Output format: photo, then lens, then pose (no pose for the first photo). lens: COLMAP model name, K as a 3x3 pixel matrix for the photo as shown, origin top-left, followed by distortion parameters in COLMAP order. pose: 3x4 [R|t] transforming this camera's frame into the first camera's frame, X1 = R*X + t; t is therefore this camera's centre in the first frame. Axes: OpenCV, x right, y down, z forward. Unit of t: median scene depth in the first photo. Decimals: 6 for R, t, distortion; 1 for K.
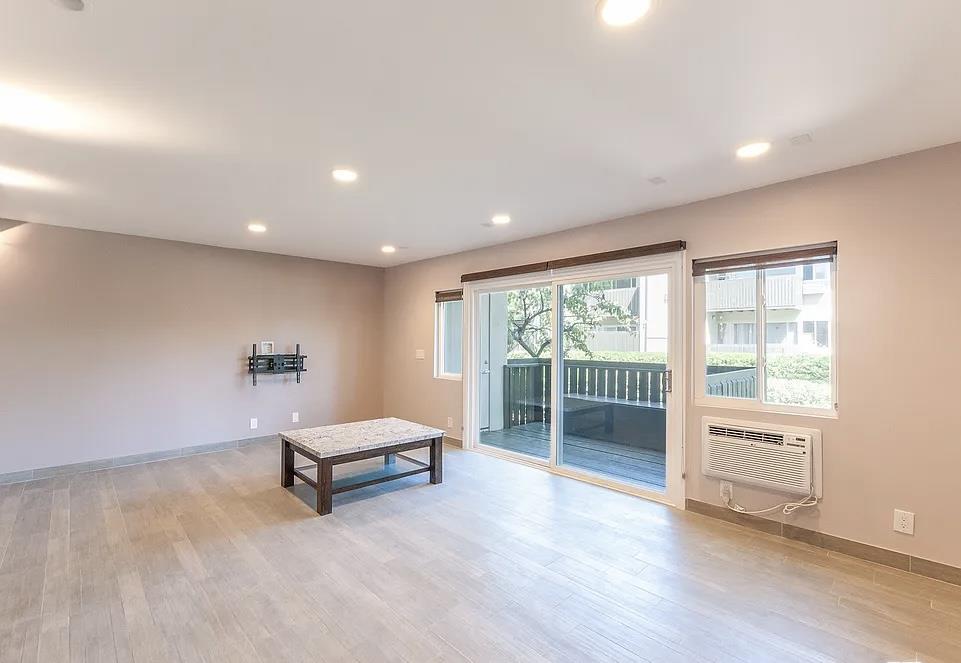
lens RADIAL K [[435.9, 0, 469.1], [0, 435.9, 337.9], [0, 0, 1]] dist [0.000289, 0.000086]
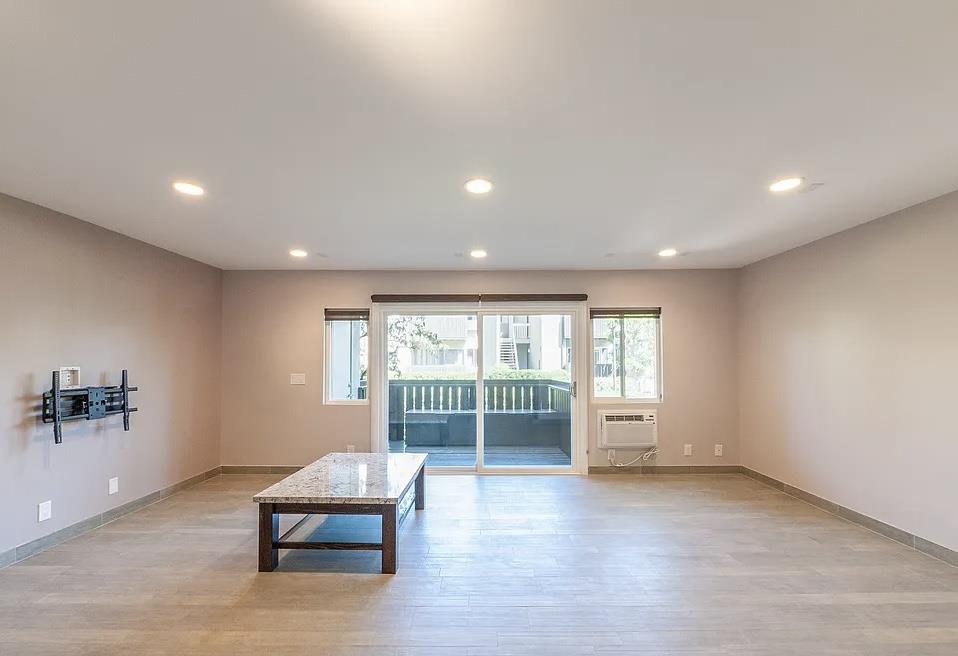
lens RADIAL K [[398.1, 0, 477.2], [0, 398.1, 355.4], [0, 0, 1]] dist [-0.000445, -0.000060]
pose [[0.670681, 0.007924, 0.741703, -0.511078], [0.001724, 0.999924, -0.012241, 0.001534], [-0.741744, 0.009488, 0.670616, 0.237529]]
